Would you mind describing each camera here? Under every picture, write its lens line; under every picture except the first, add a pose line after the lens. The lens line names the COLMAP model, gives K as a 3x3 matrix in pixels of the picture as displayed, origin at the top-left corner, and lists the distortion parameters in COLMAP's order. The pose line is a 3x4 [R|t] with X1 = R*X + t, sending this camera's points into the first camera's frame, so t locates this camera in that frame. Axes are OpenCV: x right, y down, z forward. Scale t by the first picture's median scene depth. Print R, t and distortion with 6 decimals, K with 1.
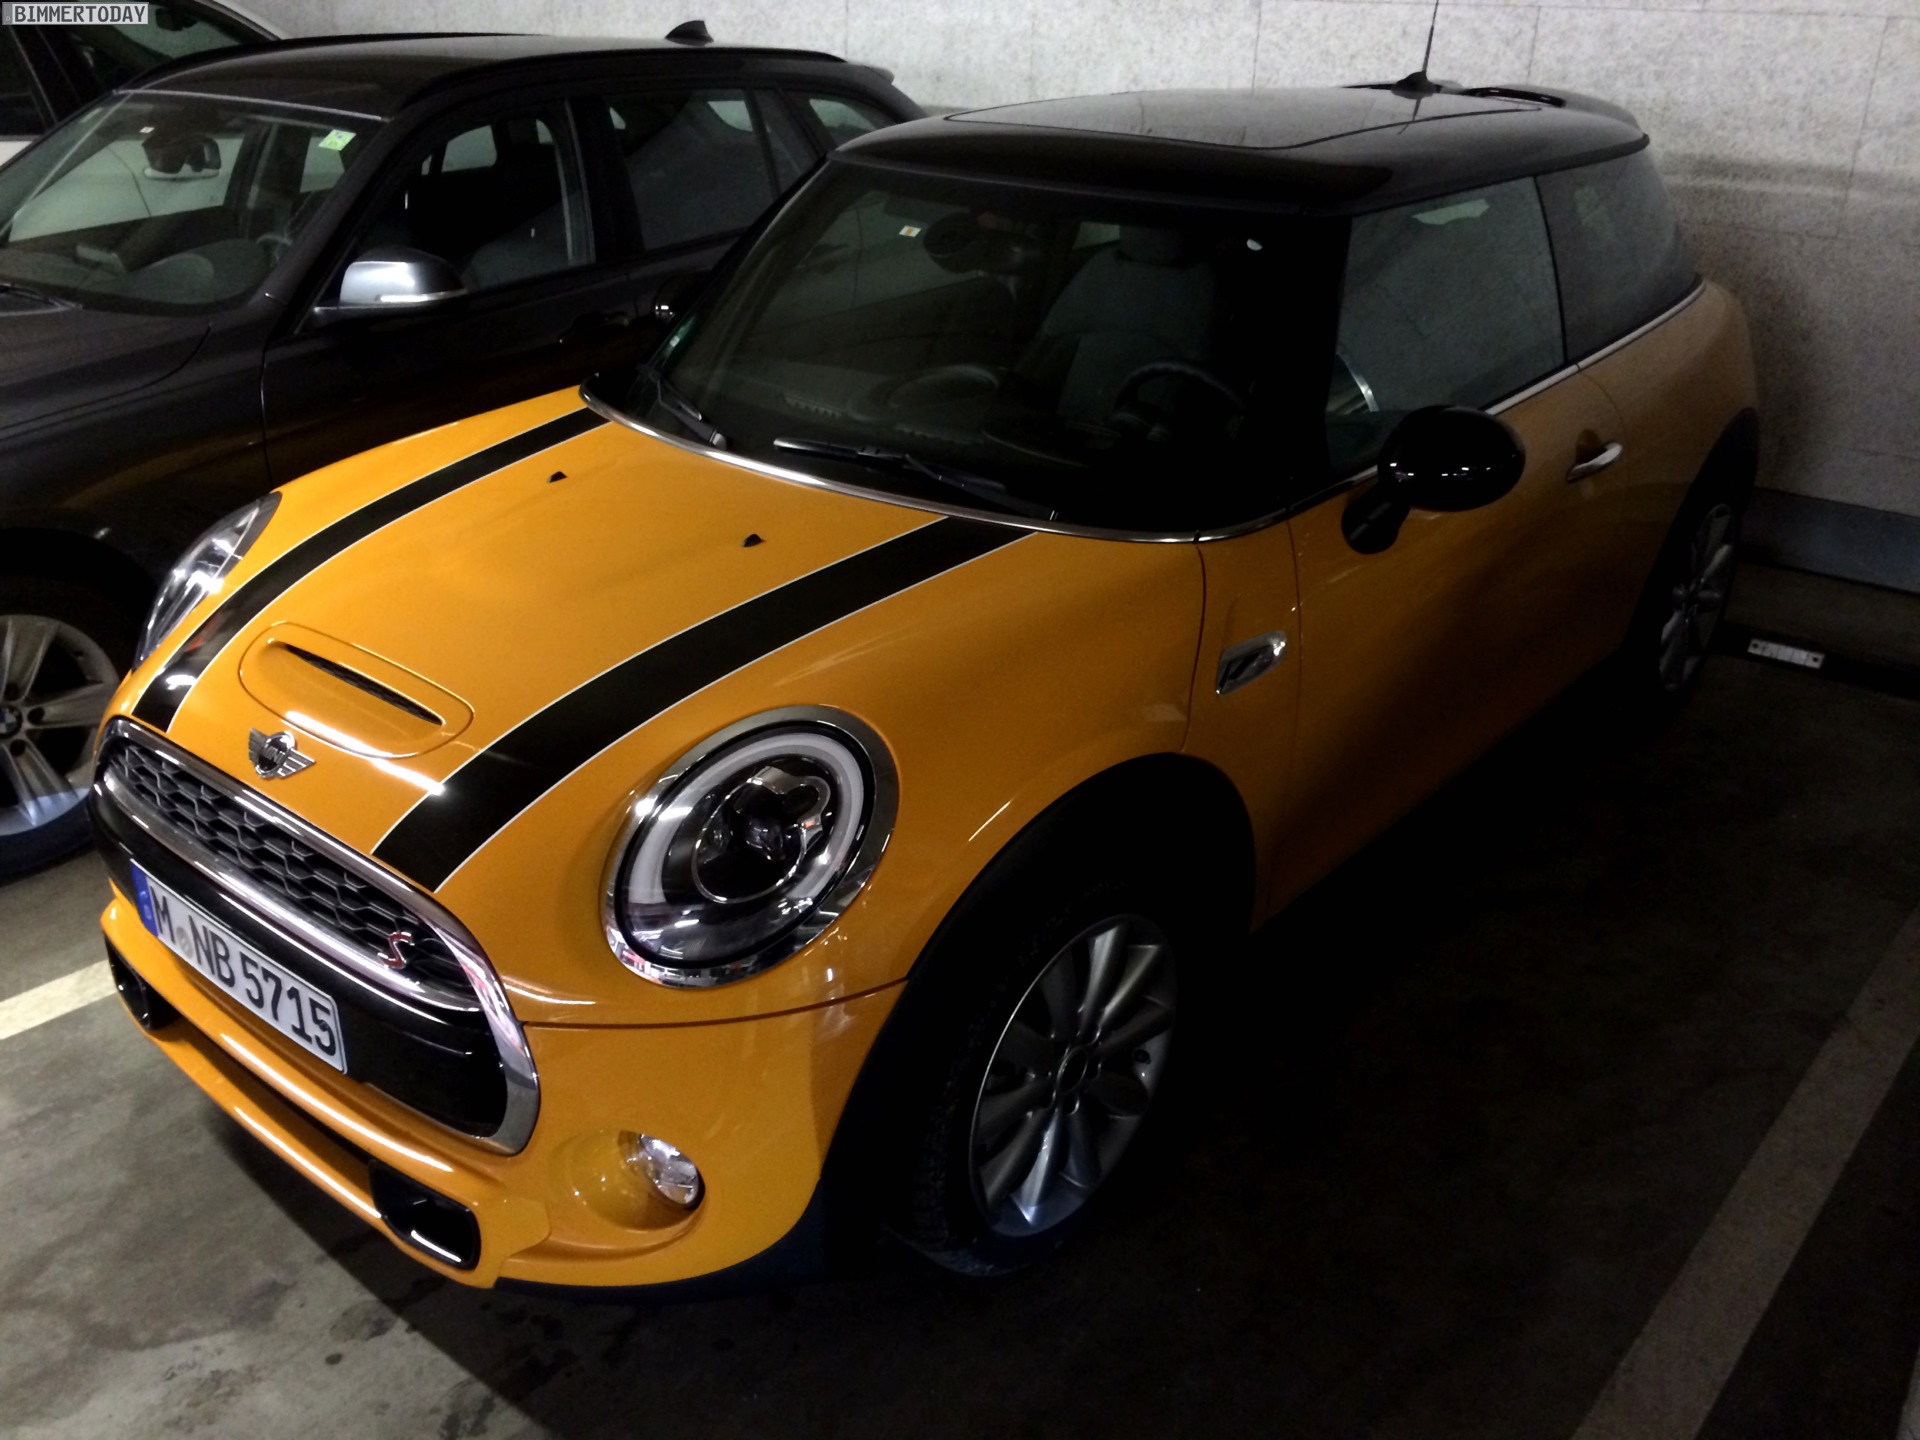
lens RADIAL K [[1655.9, 0, 918.8], [0, 1655.9, 709.2], [0, 0, 1]] dist [0.090996, -0.117445]
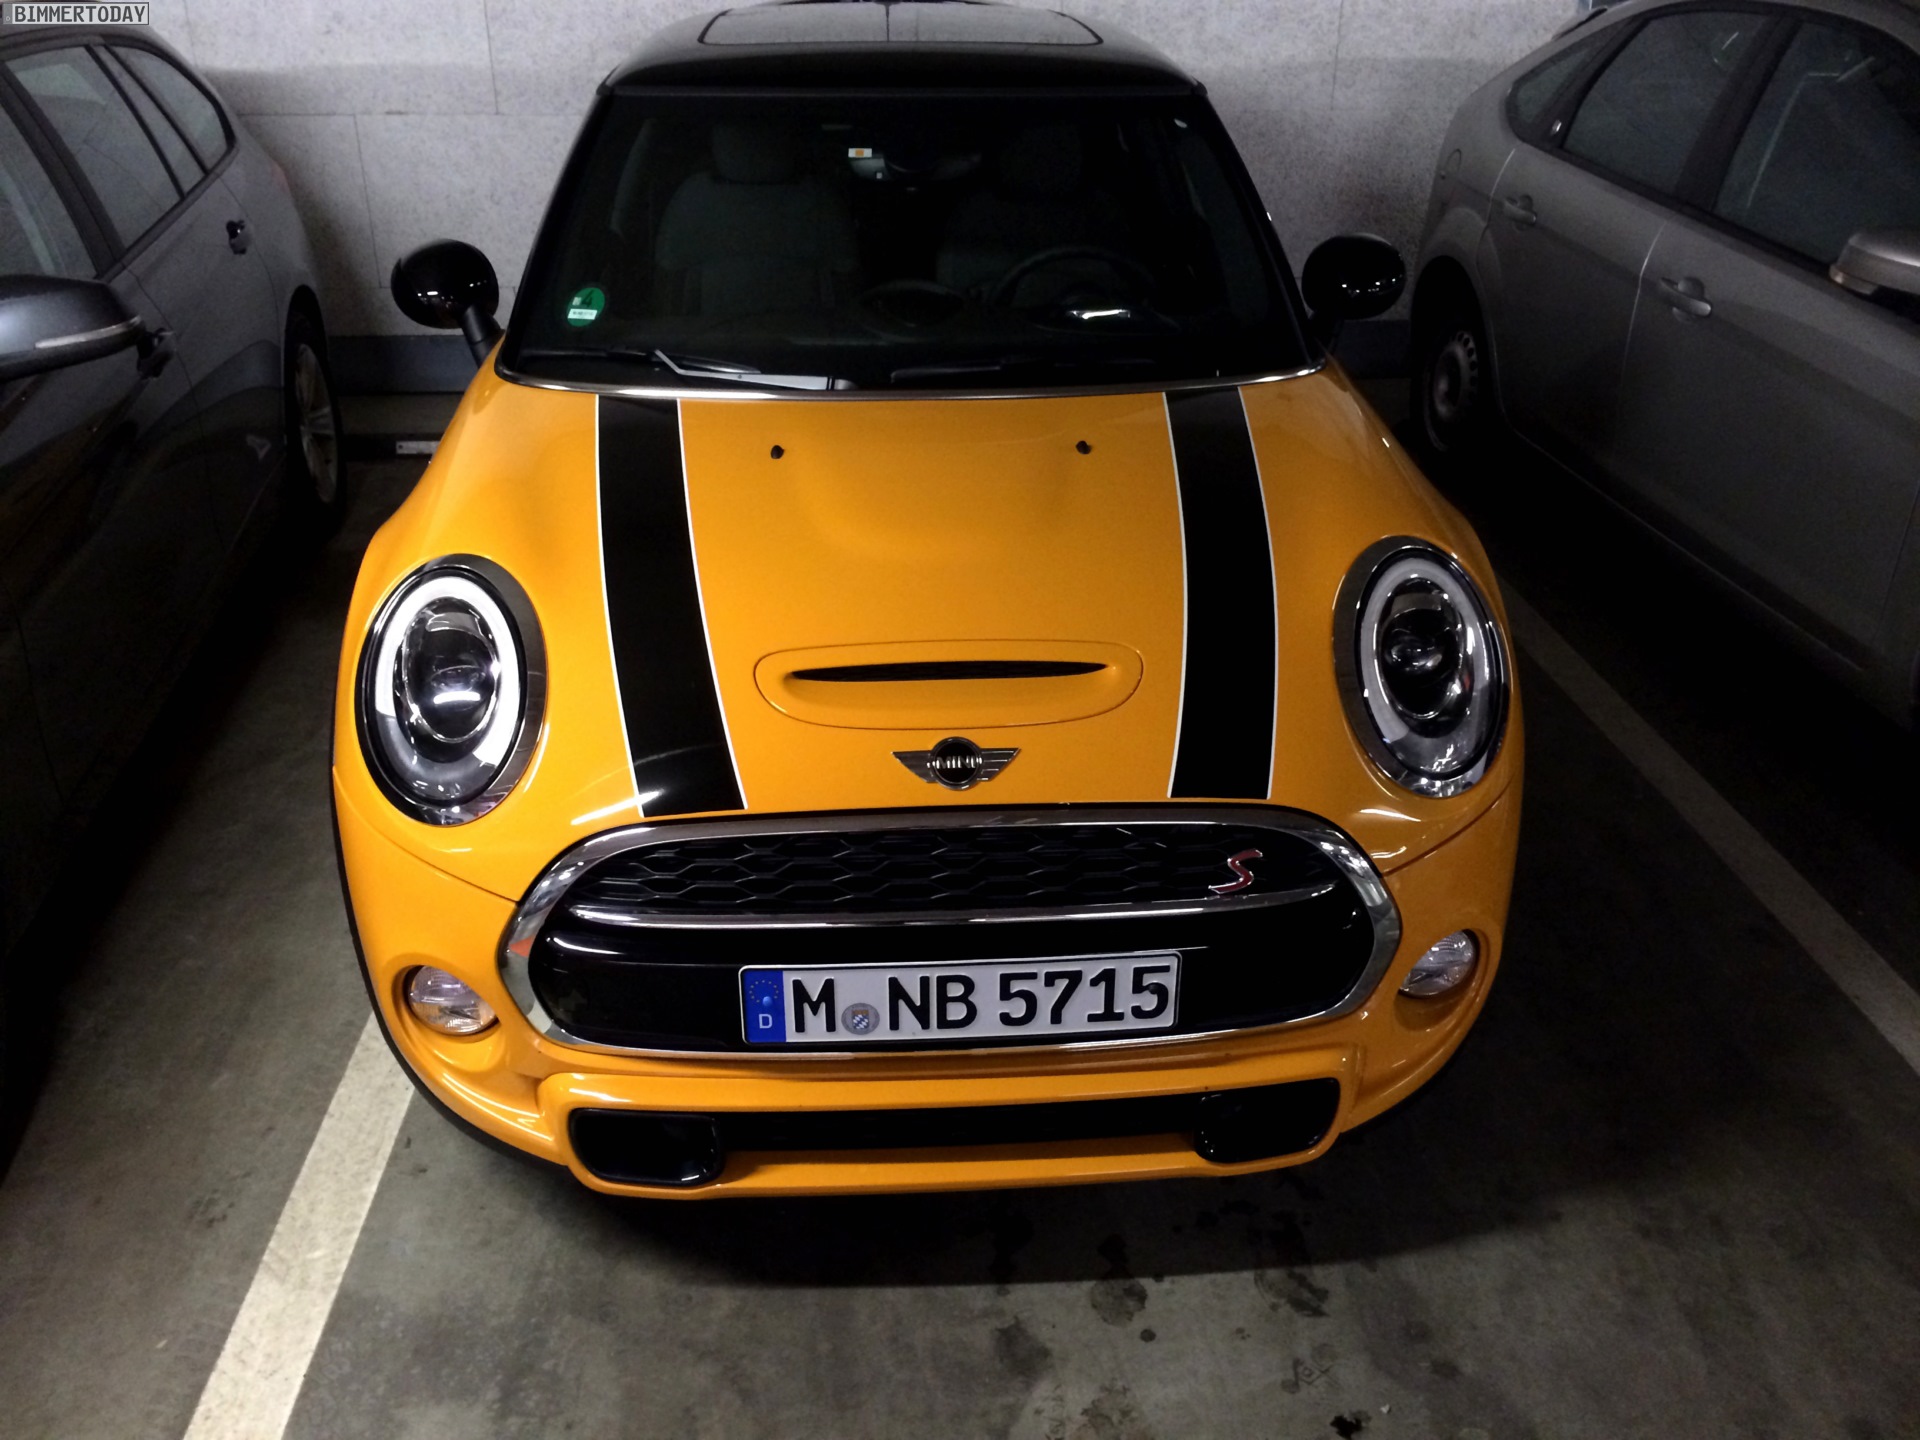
lens RADIAL K [[1665.3, 0, 960.0], [0, 1665.3, 720.0], [0, 0, 1]] dist [0.043921, 0.005802]
pose [[0.722079, -0.332902, 0.606448, -0.876665], [0.311749, 0.939137, 0.144338, -0.115968], [-0.617588, 0.084836, 0.781913, 0.279740]]
